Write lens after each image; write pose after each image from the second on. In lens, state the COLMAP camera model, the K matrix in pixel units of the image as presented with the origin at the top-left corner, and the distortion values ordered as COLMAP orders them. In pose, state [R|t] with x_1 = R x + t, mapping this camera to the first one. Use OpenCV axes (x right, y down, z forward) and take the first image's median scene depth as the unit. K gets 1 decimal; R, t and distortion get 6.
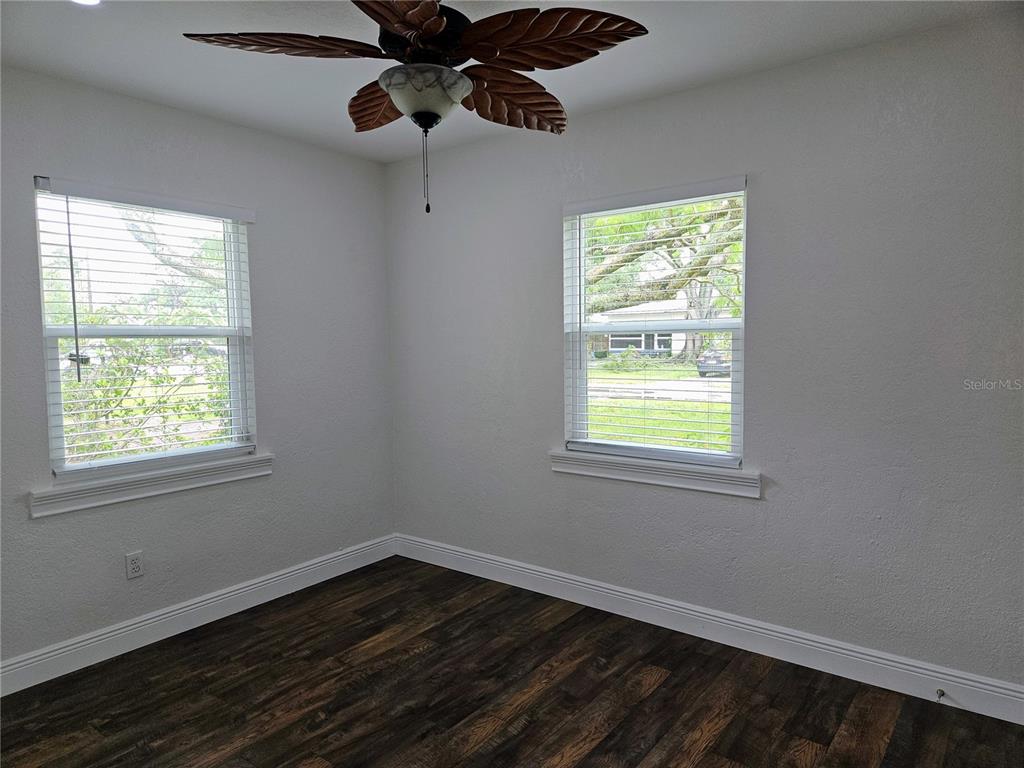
lens RADIAL K [[683.3, 0, 516.4], [0, 683.3, 382.8], [0, 0, 1]] dist [0.067481, -0.039195]
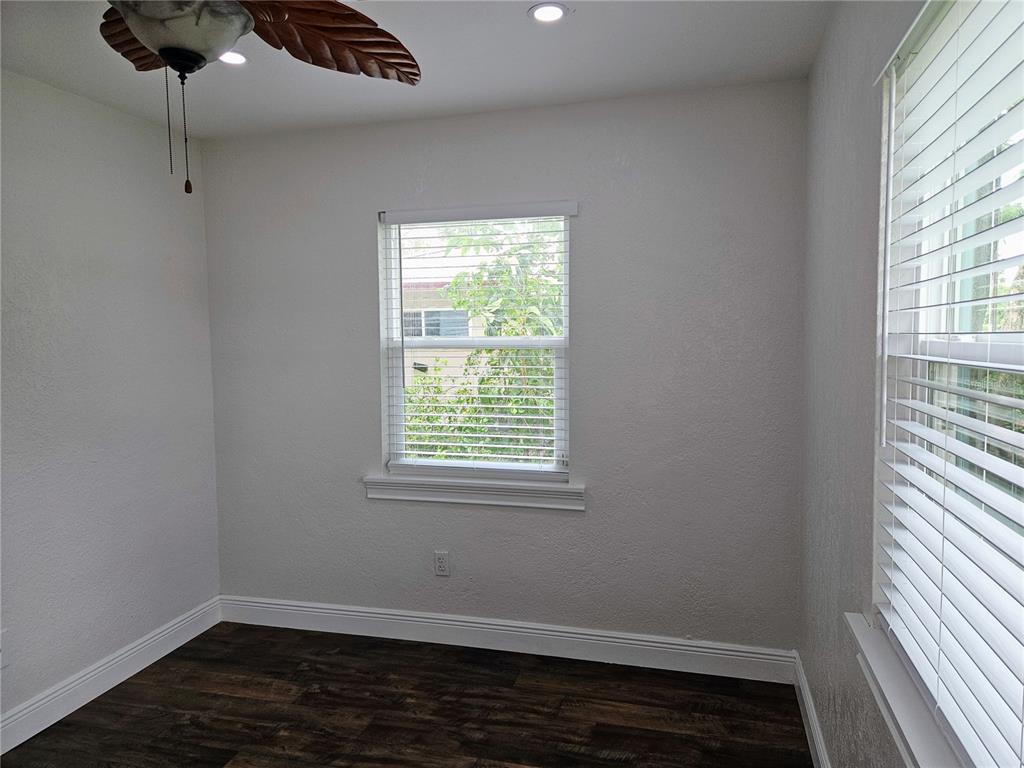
lens RADIAL K [[683.3, 0, 513.9], [0, 683.3, 380.3], [0, 0, 1]] dist [0.067481, -0.039195]
pose [[0.368005, 0.064843, -0.927560, 0.435712], [-0.054196, 0.997365, 0.048221, -0.071795], [0.928243, 0.032524, 0.370549, 0.699768]]
